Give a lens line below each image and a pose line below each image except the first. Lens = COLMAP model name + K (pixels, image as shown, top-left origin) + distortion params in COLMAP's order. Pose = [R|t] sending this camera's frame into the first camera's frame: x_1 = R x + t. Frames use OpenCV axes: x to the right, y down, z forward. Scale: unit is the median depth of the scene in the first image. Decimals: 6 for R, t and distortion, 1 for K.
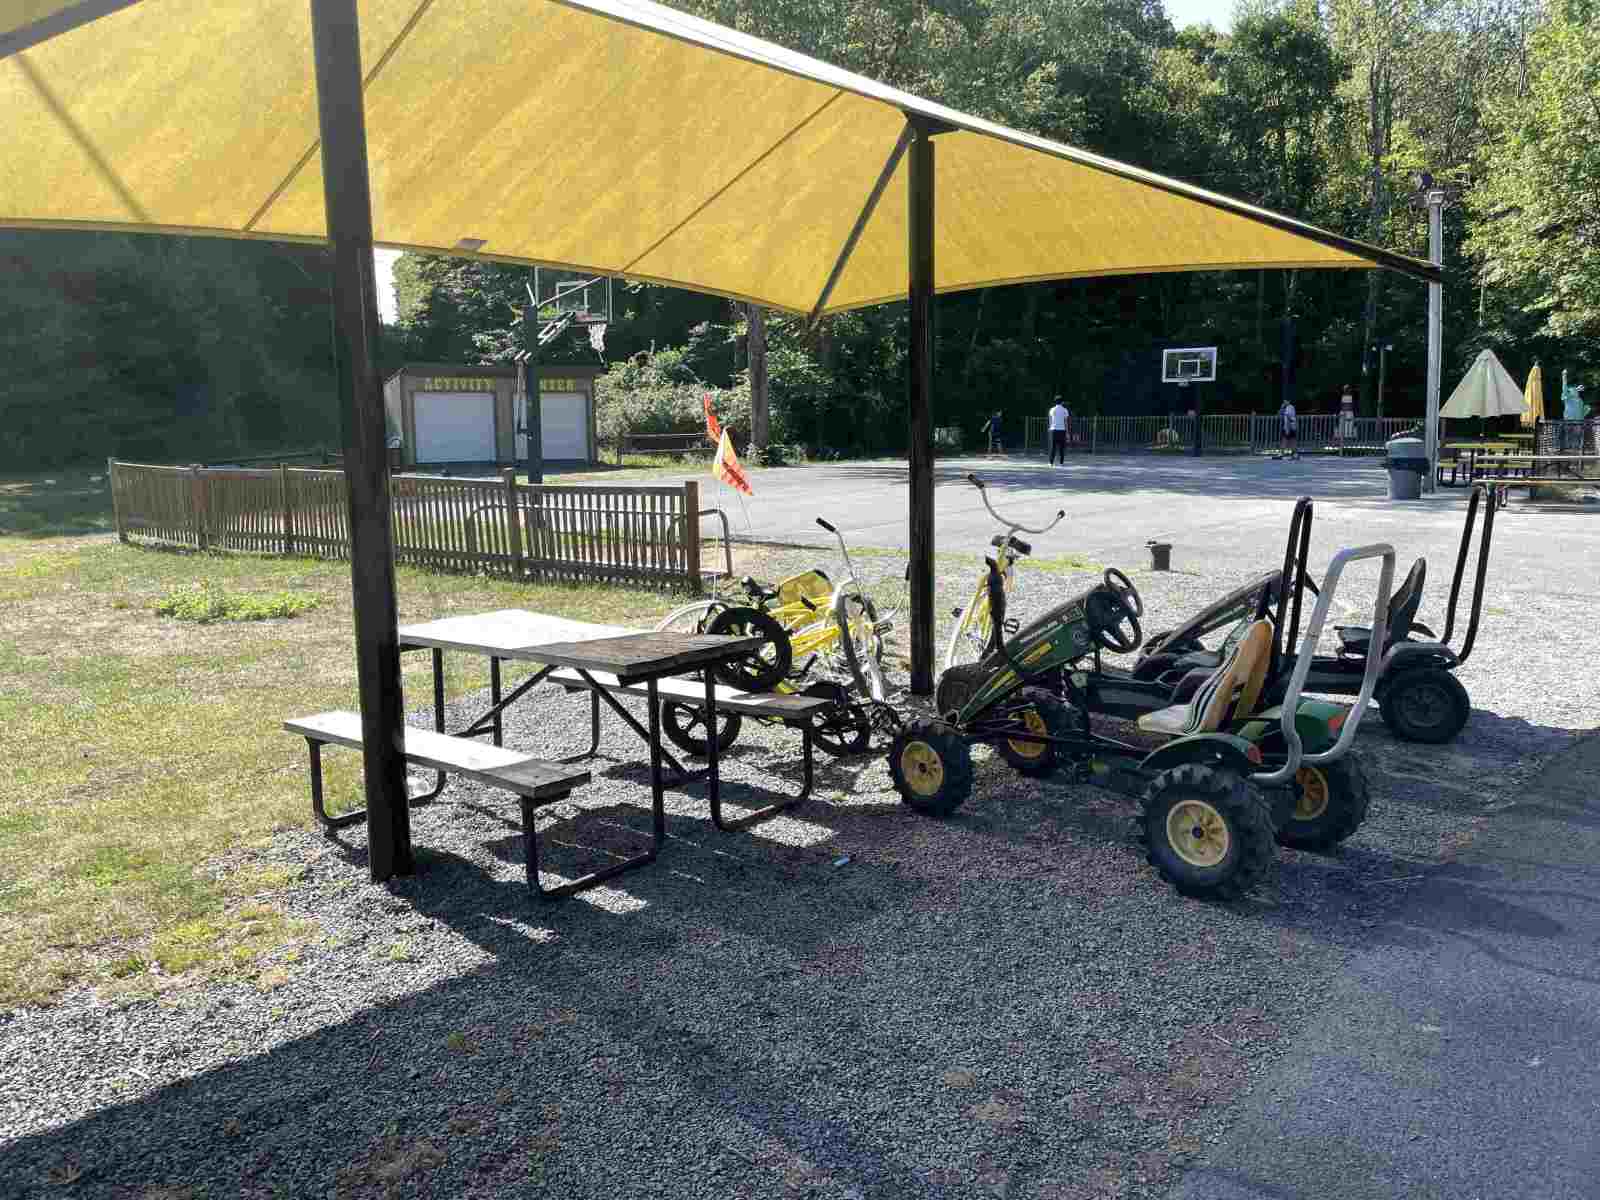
lens RADIAL K [[1231.3, 0, 800.0], [0, 1231.3, 600.0], [0, 0, 1]] dist [0.096728, 0.000234]
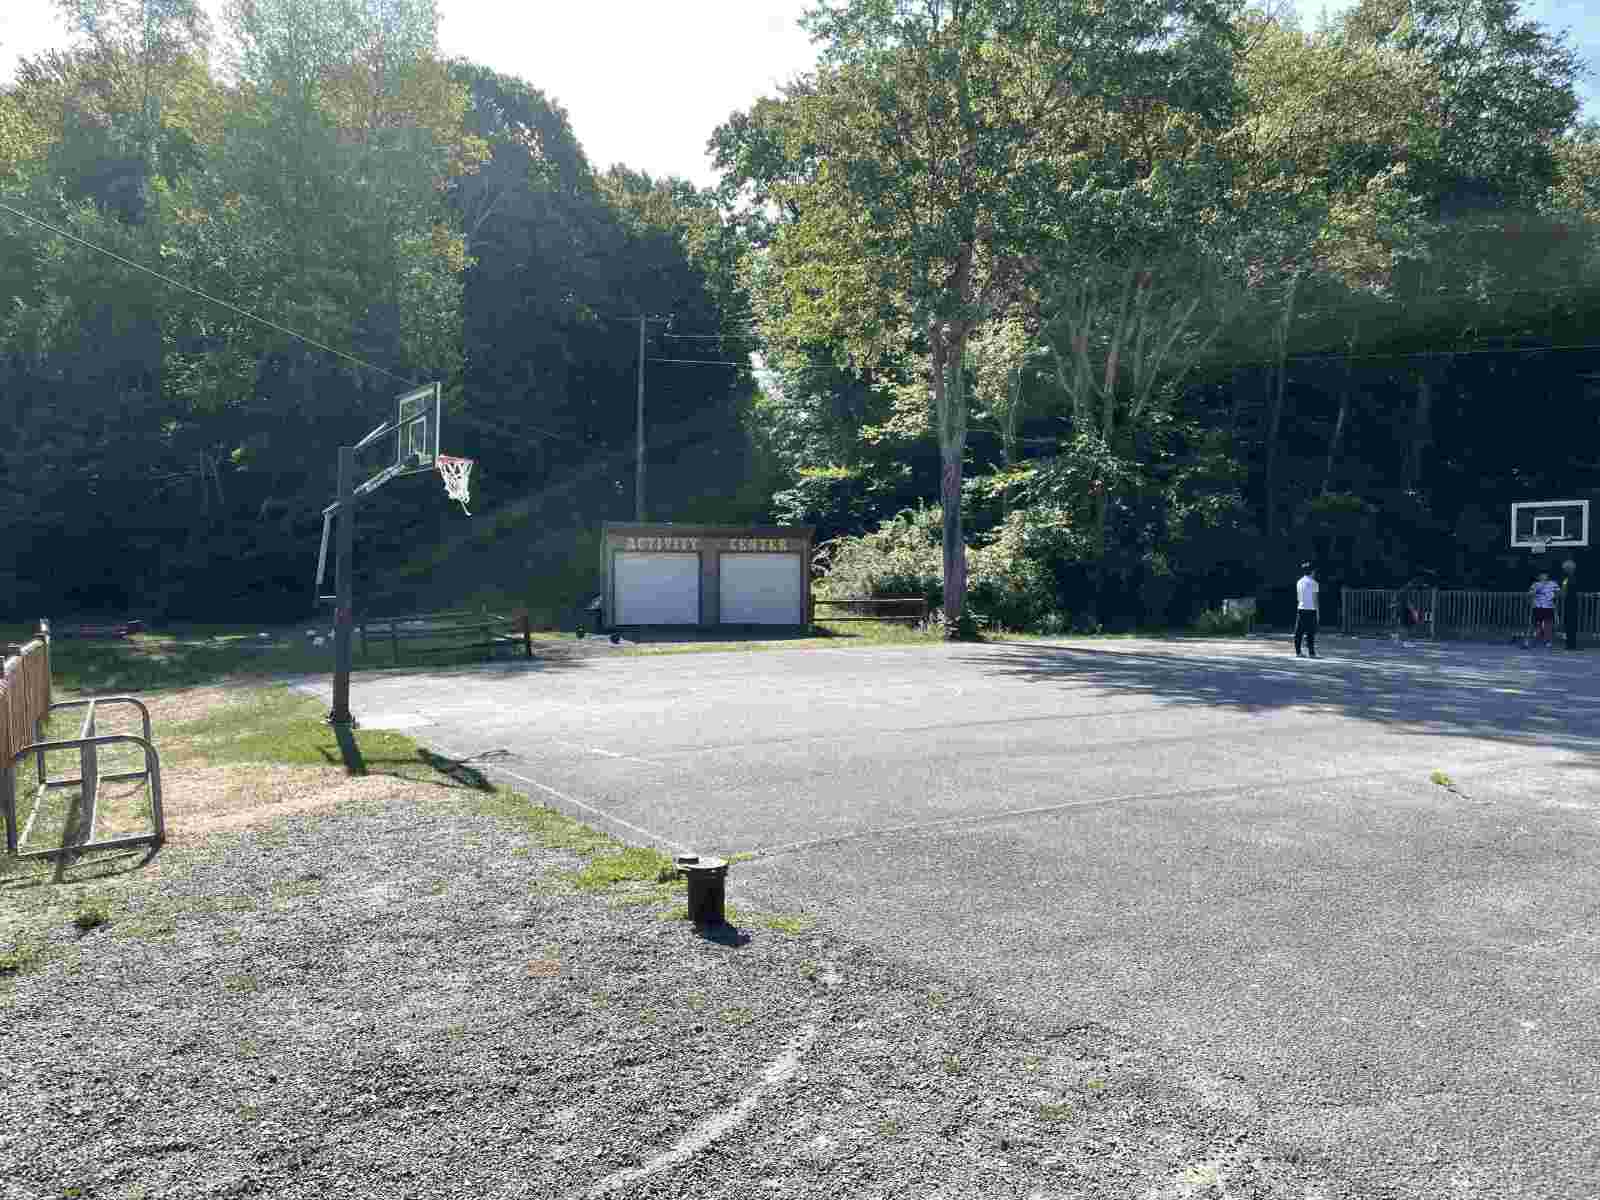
lens RADIAL K [[1185.5, 0, 800.0], [0, 1185.5, 600.0], [0, 0, 1]] dist [-0.000641, -0.000203]
pose [[0.914942, 0.024699, -0.402829, 0.190691], [-0.075132, 0.991101, -0.109878, -0.038063], [0.396530, 0.130797, 0.908656, 0.216662]]
